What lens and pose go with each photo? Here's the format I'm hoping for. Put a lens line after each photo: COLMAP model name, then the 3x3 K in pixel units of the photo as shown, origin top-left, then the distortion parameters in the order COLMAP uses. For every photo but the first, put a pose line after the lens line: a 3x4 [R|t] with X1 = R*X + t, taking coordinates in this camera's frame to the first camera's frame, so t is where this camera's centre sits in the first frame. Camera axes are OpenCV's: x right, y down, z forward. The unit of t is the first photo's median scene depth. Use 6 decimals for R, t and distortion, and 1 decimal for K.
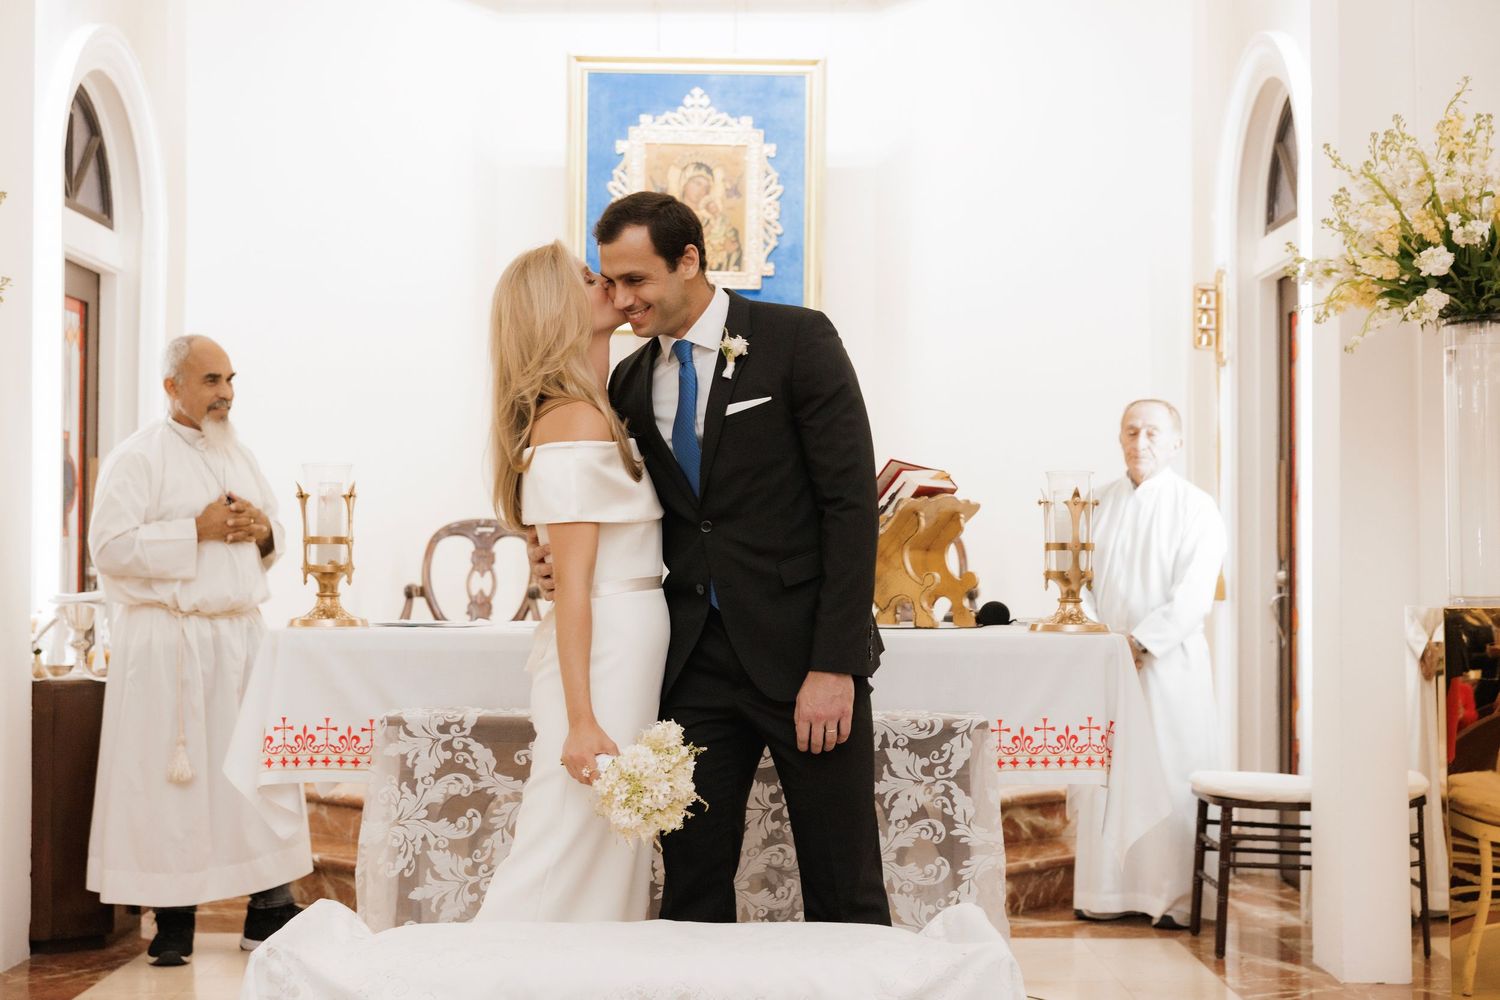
lens RADIAL K [[2139.9, 0, 811.4], [0, 2139.9, 511.8], [0, 0, 1]] dist [0.000142, 0.000000]
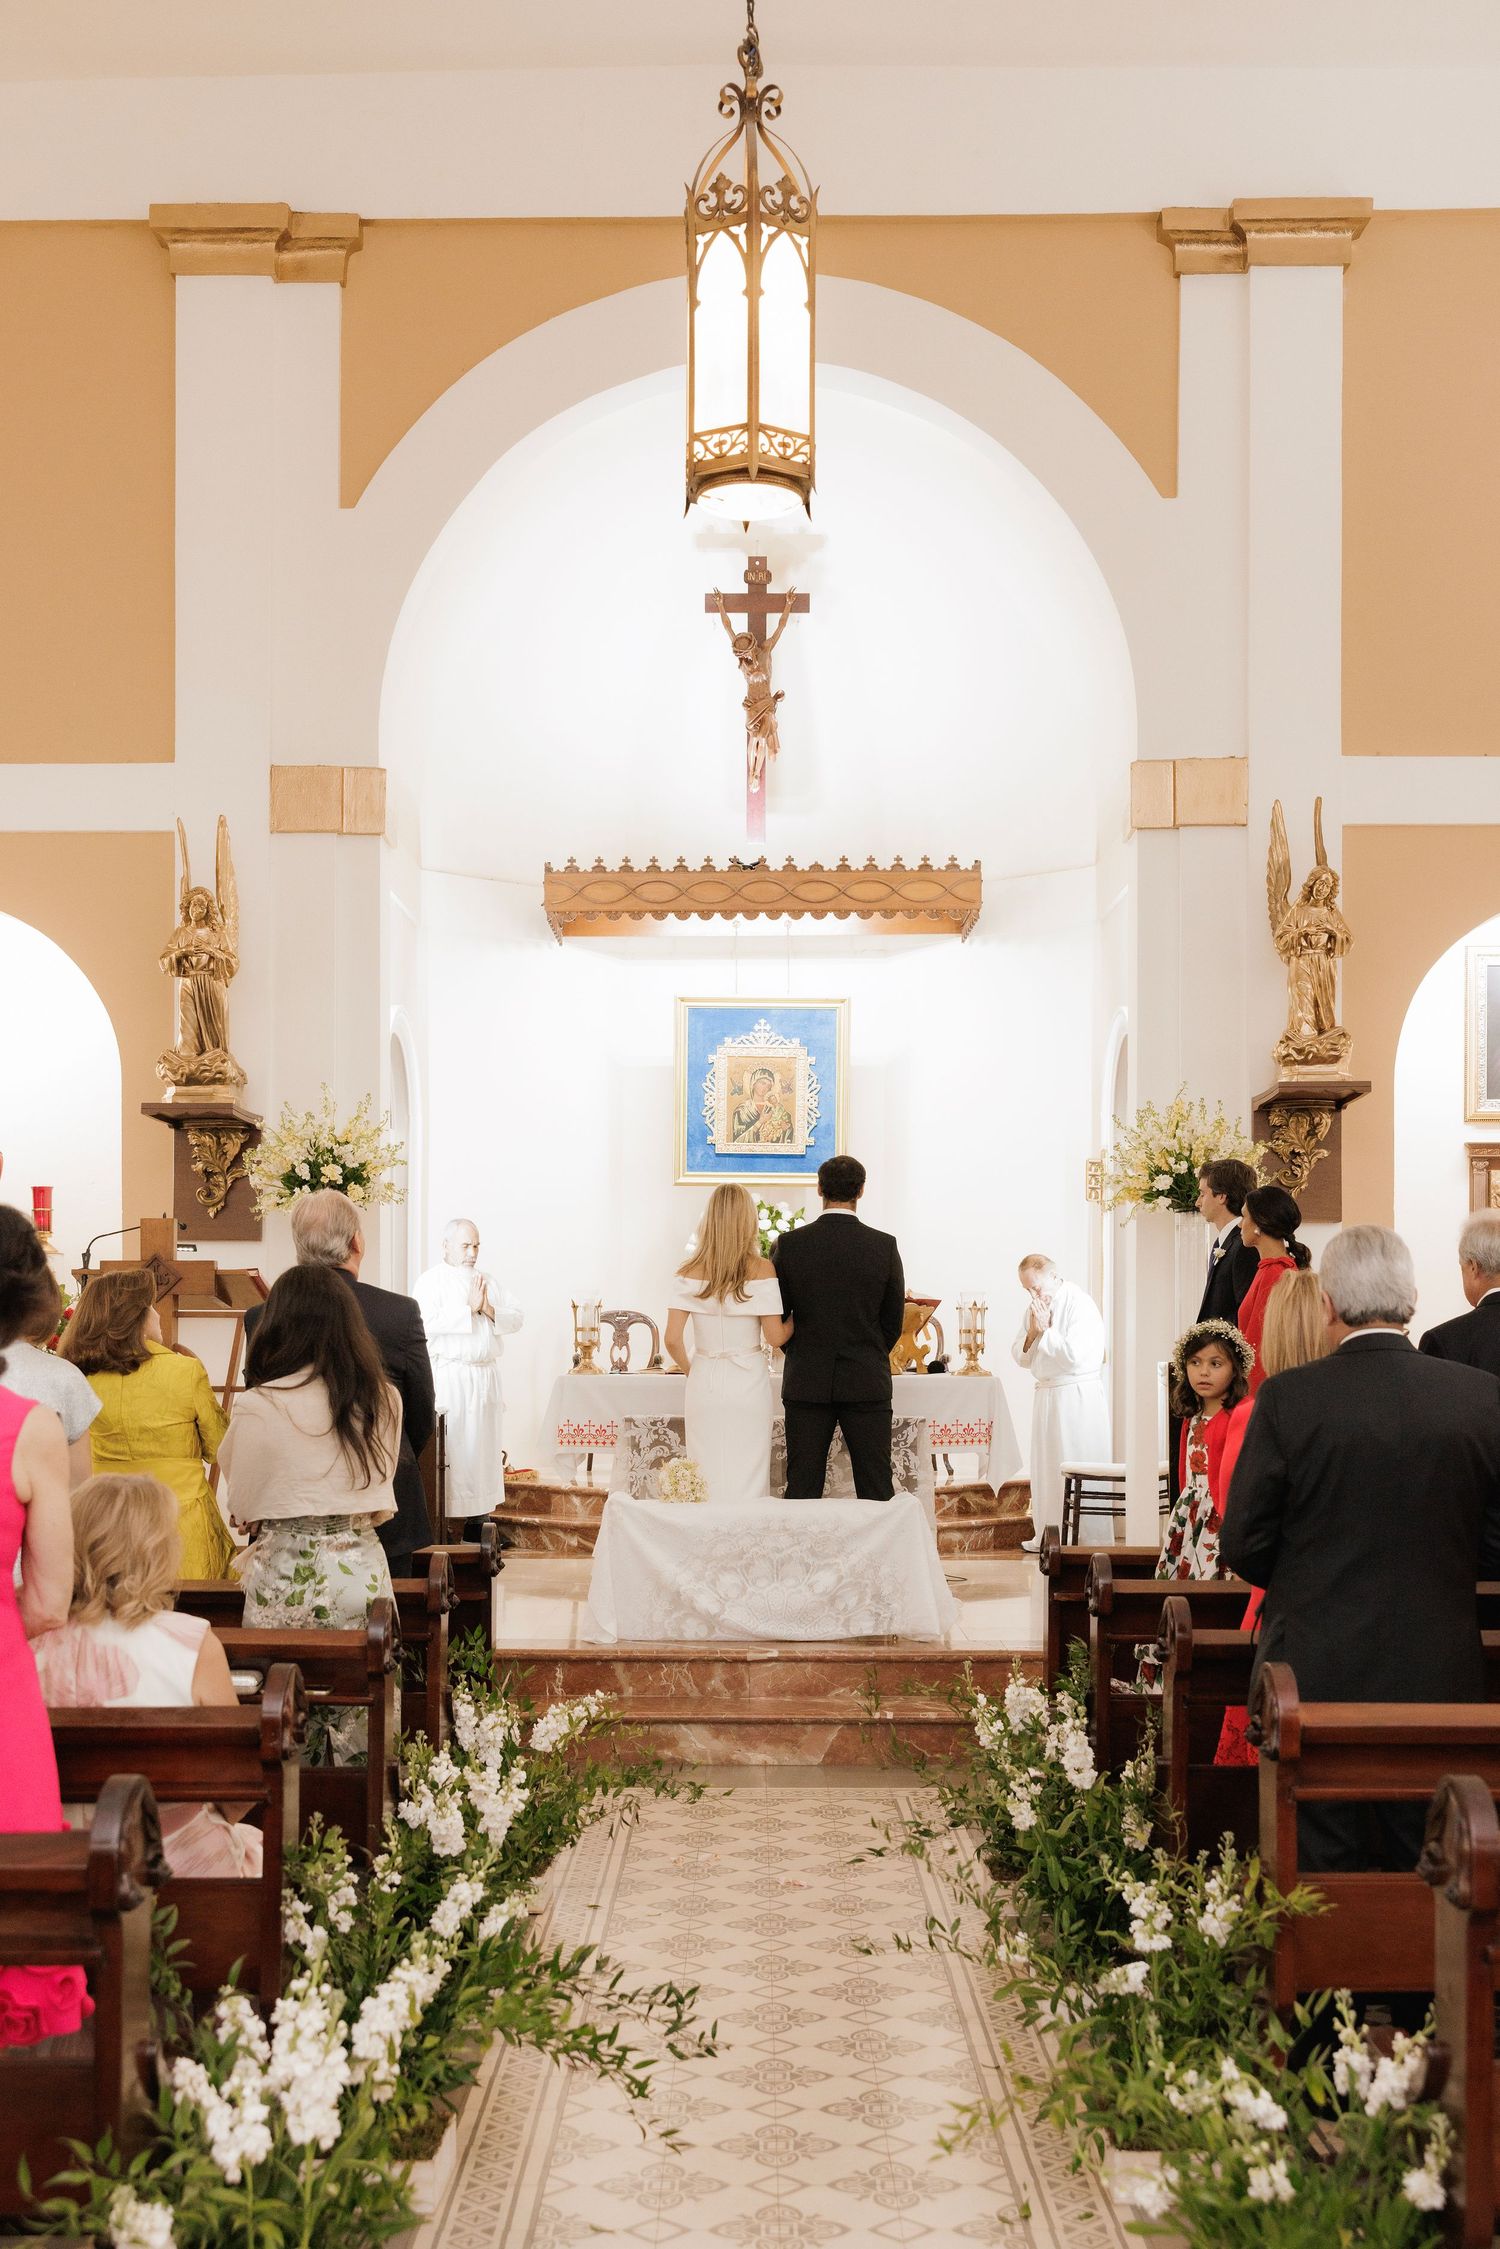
lens RADIAL K [[2378.6, 0, 844.1], [0, 2378.6, 1328.8], [0, 0, 1]] dist [-0.012024, 0.000000]
pose [[0.999995, -0.002266, -0.002369, 0.010473], [0.002311, 0.999811, 0.019280, -0.026236], [0.002325, -0.019285, 0.999811, -1.080996]]
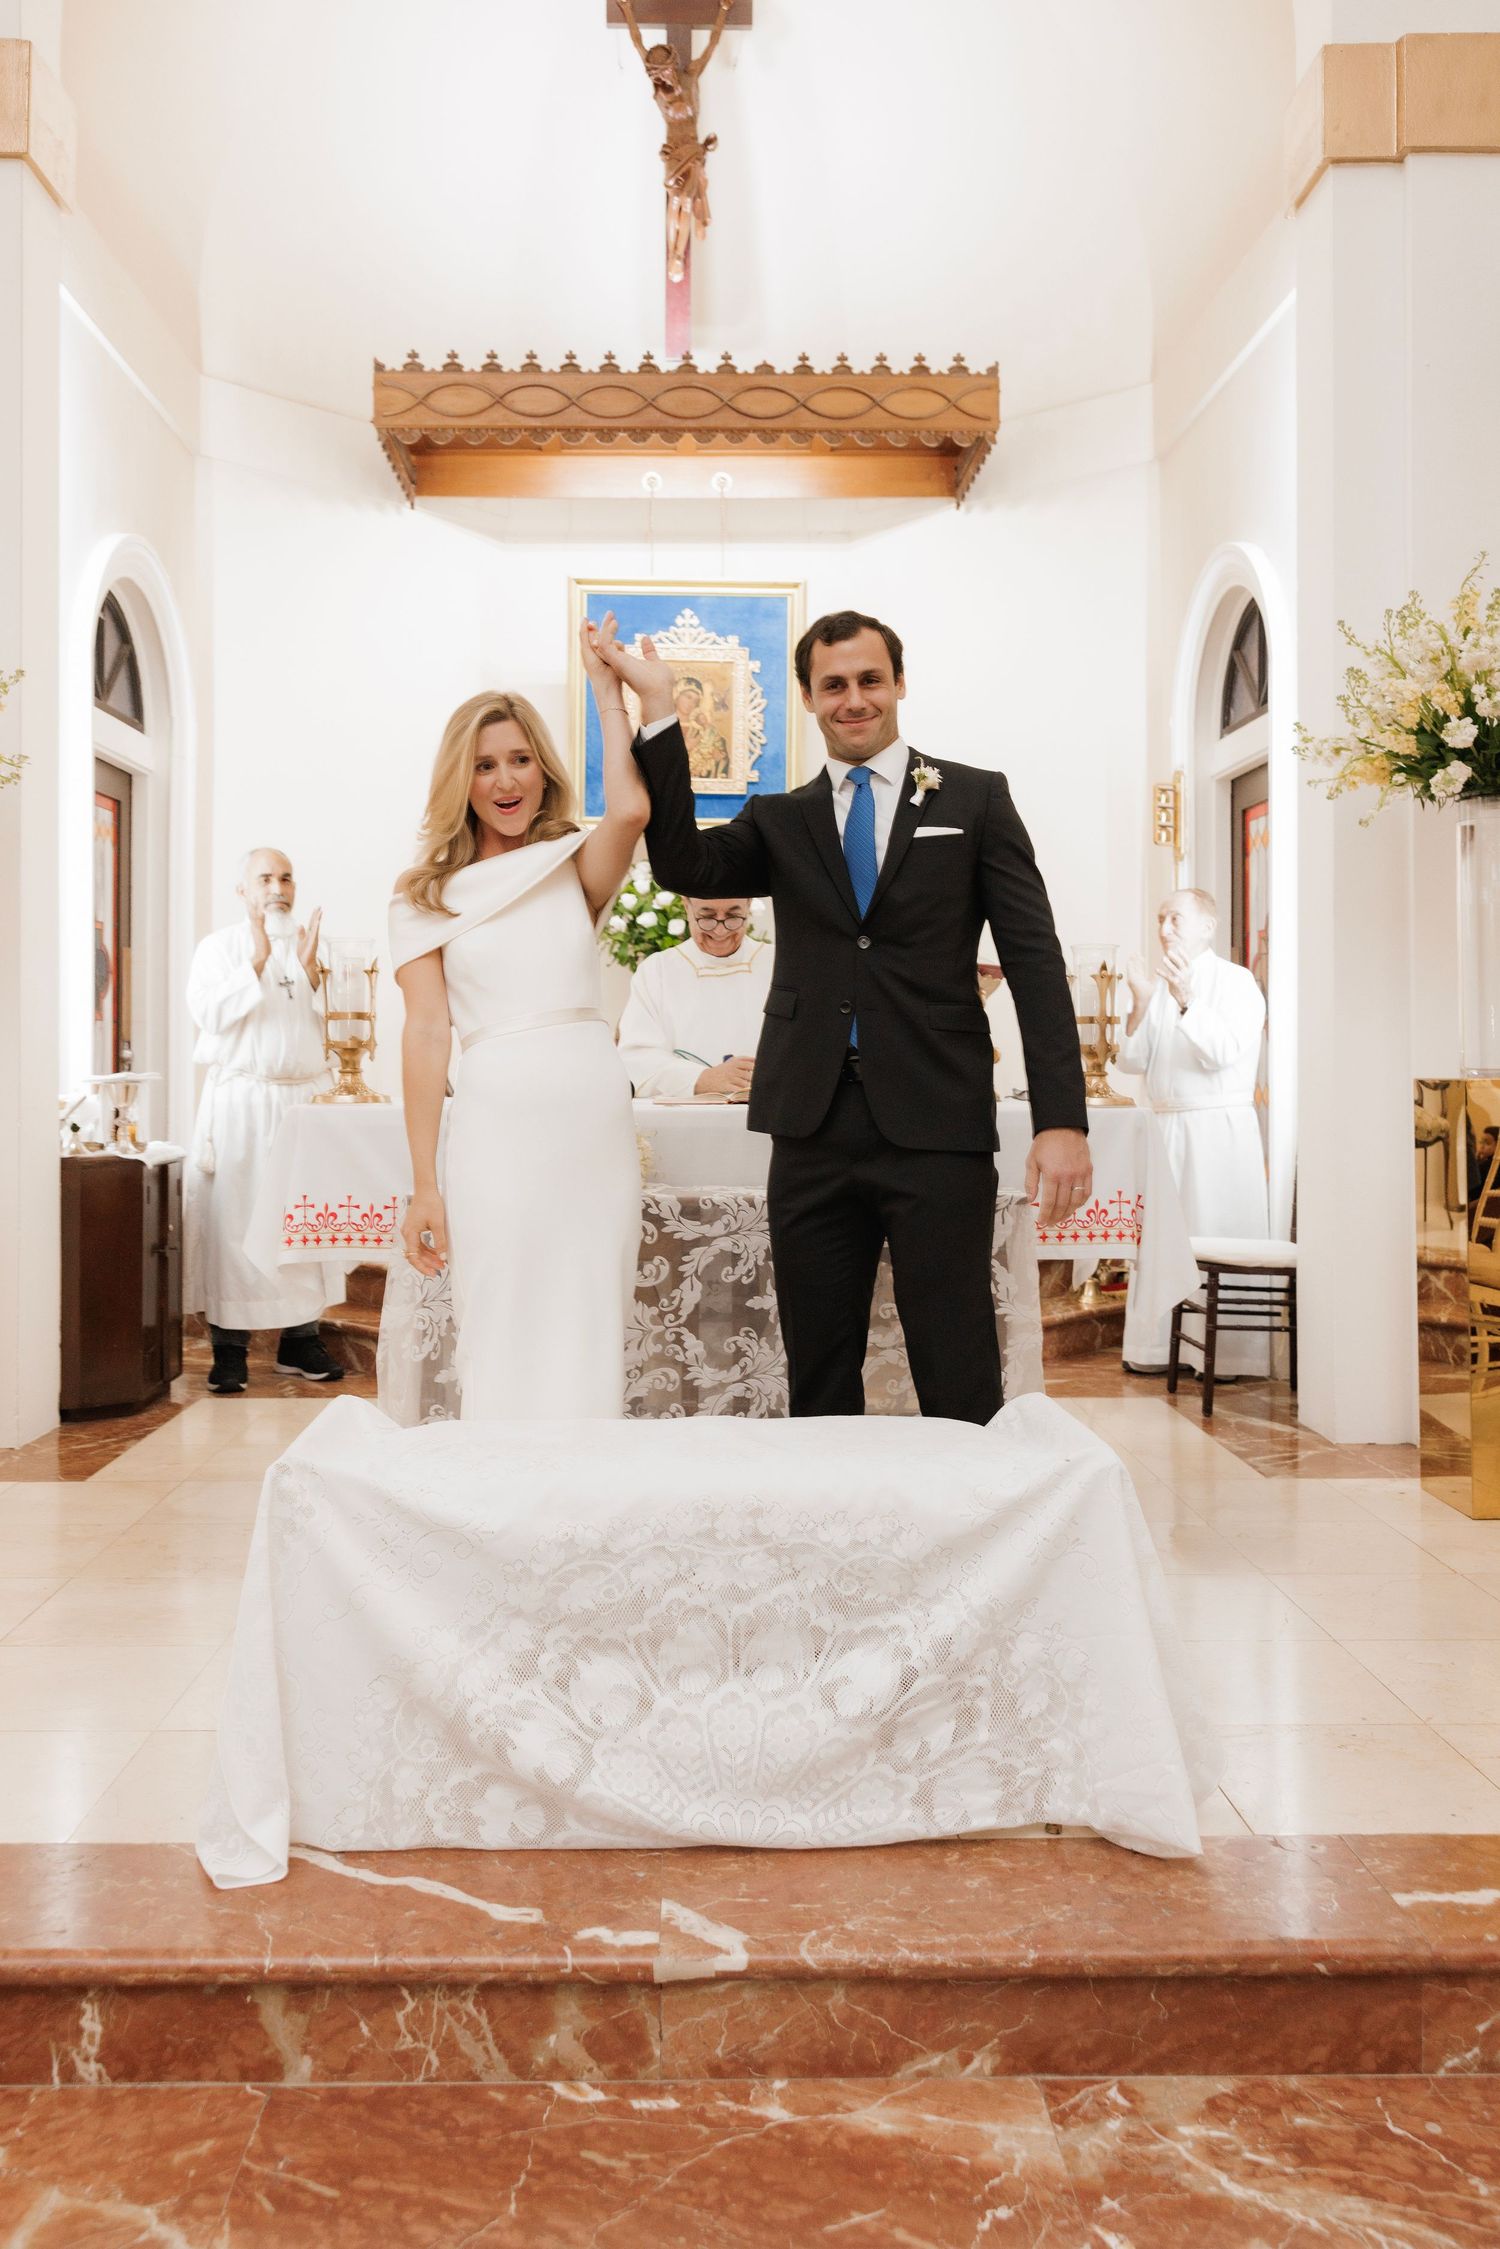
lens RADIAL K [[1749.3, 0, 780.4], [0, 1749.3, 1046.9], [0, 0, 1]] dist [-0.002176, 0.014767]
pose [[0.999823, -0.003290, 0.018520, -0.039306], [0.002924, 0.999800, 0.019787, 0.011610], [-0.018582, -0.019729, 0.999633, 0.178474]]
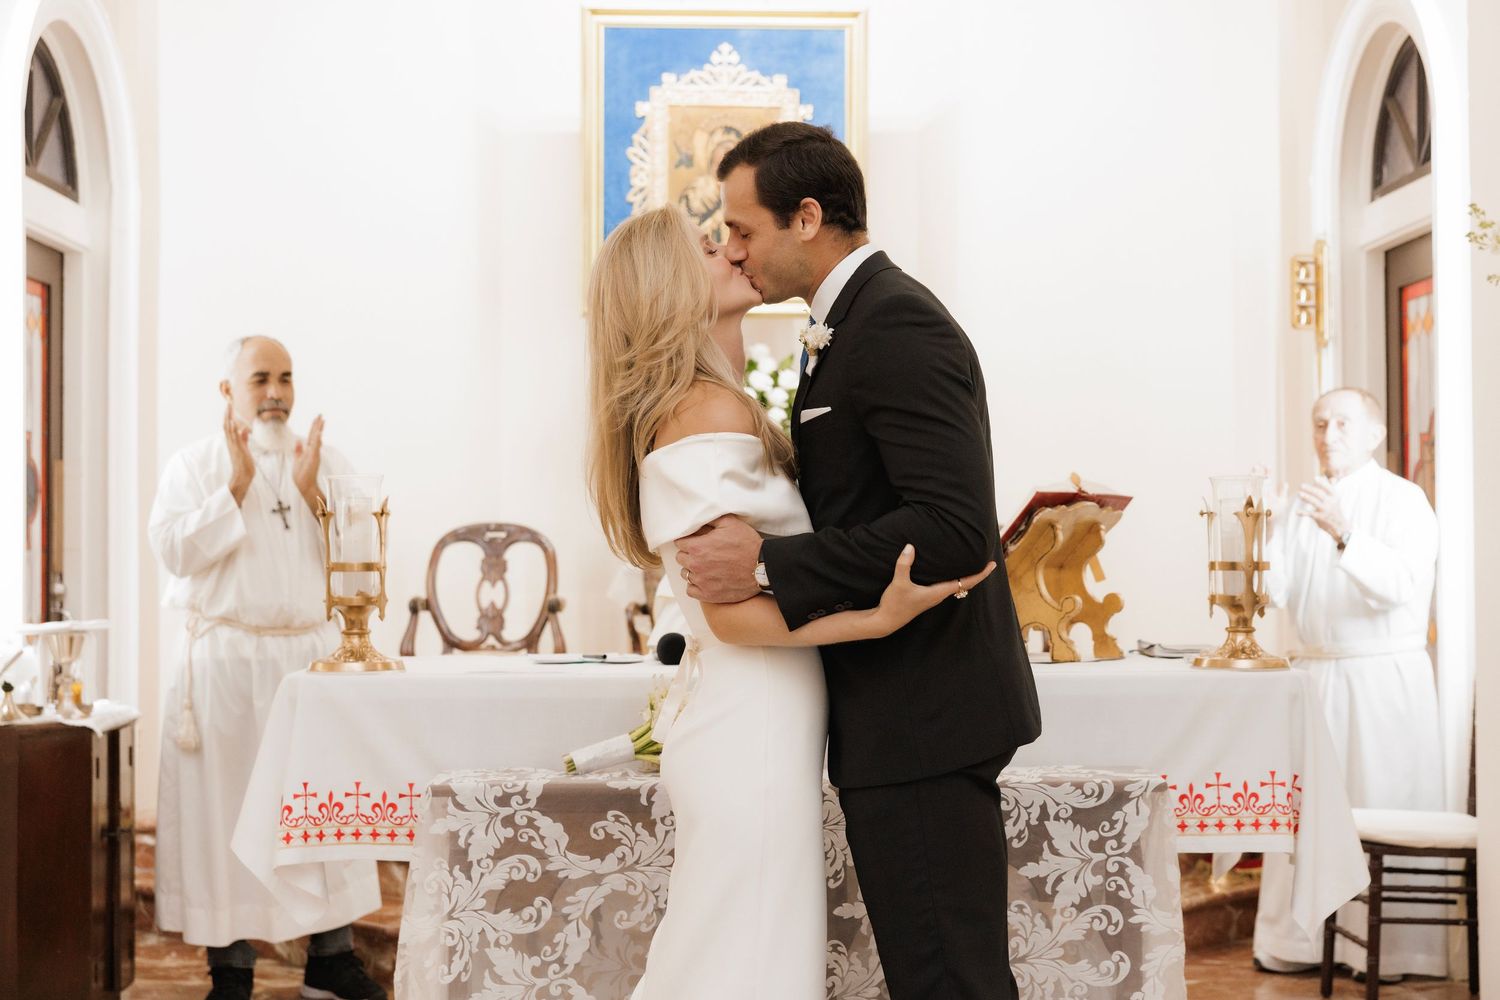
lens RADIAL K [[2152.1, 0, 804.8], [0, 2152.1, 495.1], [0, 0, 1]] dist [0.009757, 0.000000]
pose [[0.999838, -0.008275, 0.016010, -0.060402], [0.008265, 0.999966, 0.000666, -0.012864], [-0.016015, -0.000533, 0.999872, 0.151128]]
